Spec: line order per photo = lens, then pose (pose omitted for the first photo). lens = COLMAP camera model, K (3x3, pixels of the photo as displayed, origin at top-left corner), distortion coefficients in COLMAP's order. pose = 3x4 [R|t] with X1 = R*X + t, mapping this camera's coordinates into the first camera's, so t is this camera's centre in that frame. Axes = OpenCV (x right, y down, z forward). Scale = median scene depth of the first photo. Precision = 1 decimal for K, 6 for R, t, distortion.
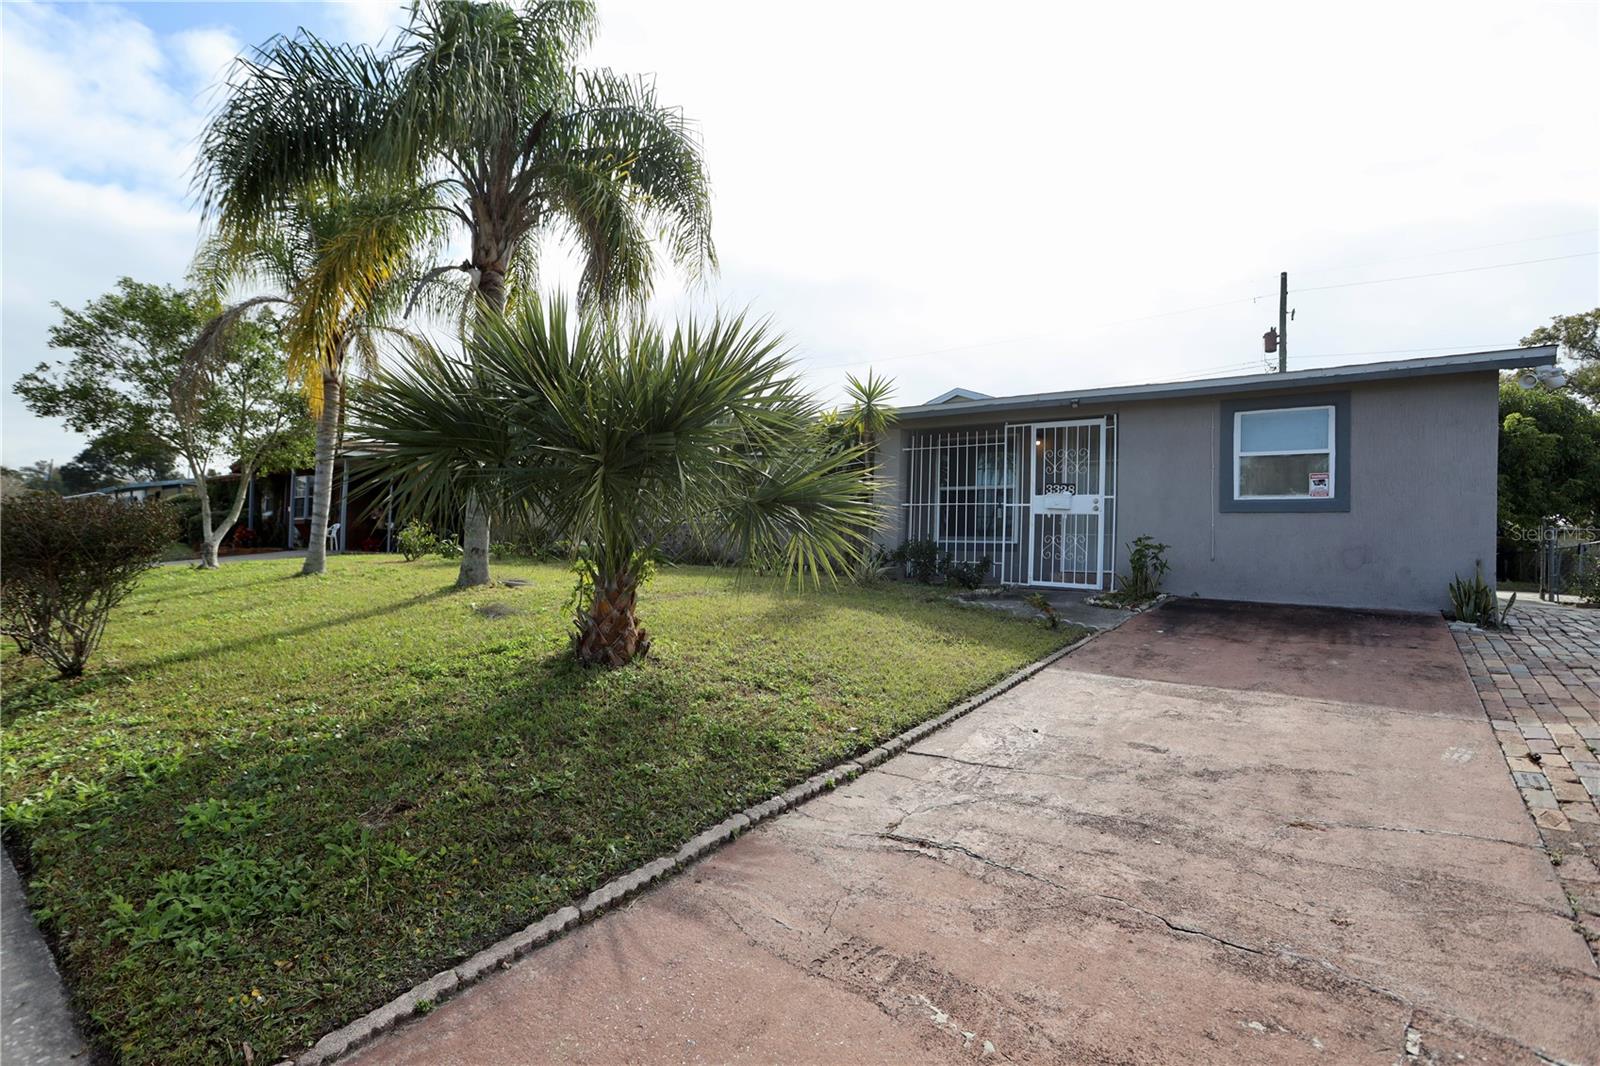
lens RADIAL K [[777.6, 0, 789.5], [0, 777.6, 535.4], [0, 0, 1]] dist [-0.072447, 0.029640]
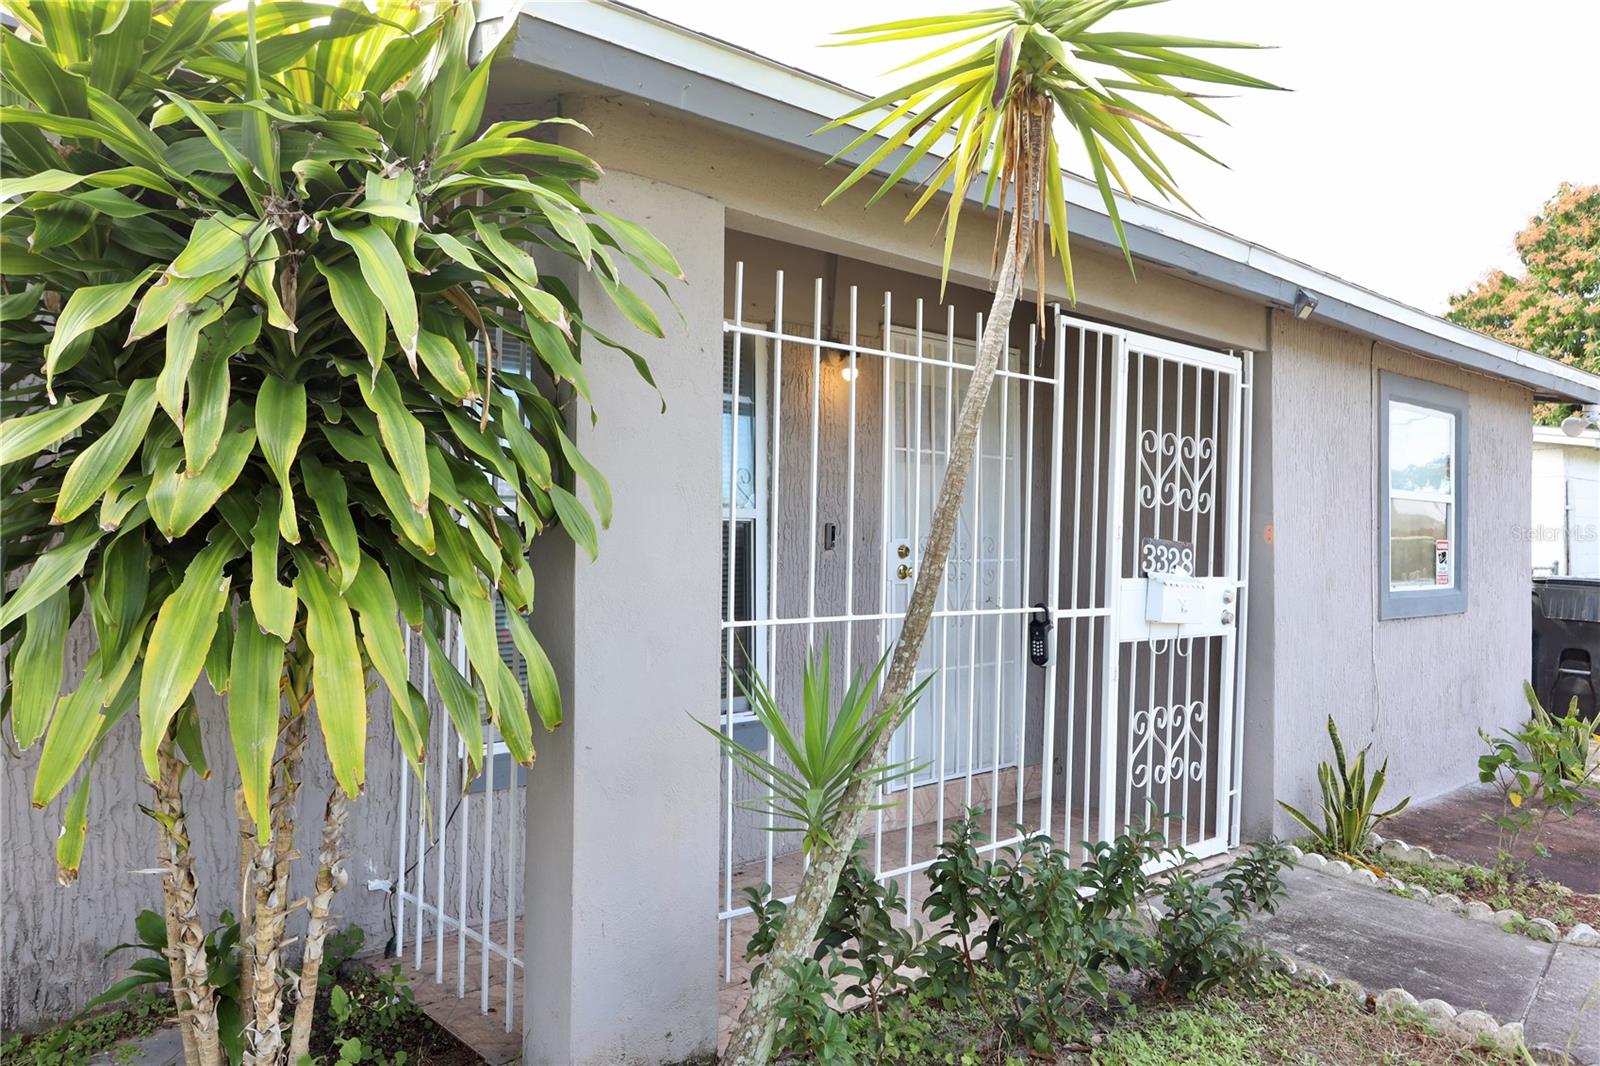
lens RADIAL K [[1144.0, 0, 800.0], [0, 1144.0, 533.0], [0, 0, 1]] dist [-0.002492, -0.000692]
pose [[0.162237, -0.018102, 0.986586, -0.141190], [-0.021281, 0.999535, 0.021839, -0.083500], [-0.986522, -0.024539, 0.161776, 1.156129]]
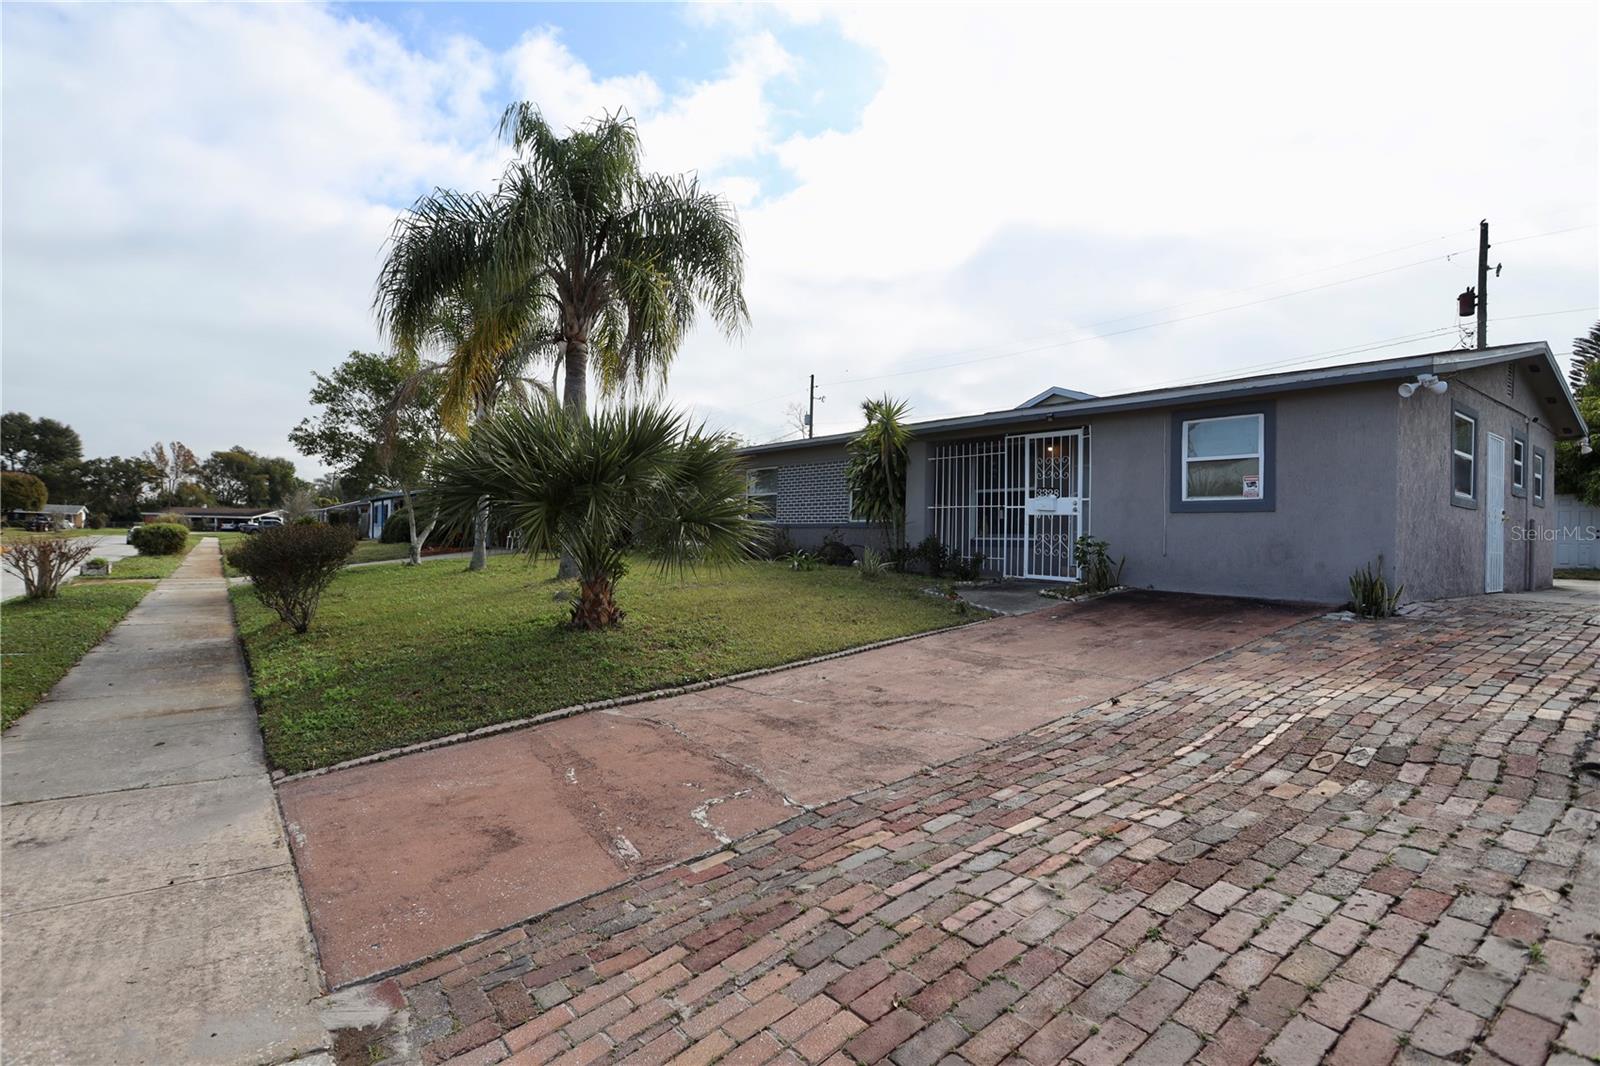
lens RADIAL K [[793.6, 0, 792.3], [0, 793.6, 536.8], [0, 0, 1]] dist [-0.074025, 0.030876]
pose [[0.968131, -0.012331, -0.250140, 0.298444], [0.015543, 0.999820, 0.010869, -0.014976], [0.249961, -0.014410, 0.968149, -0.221193]]
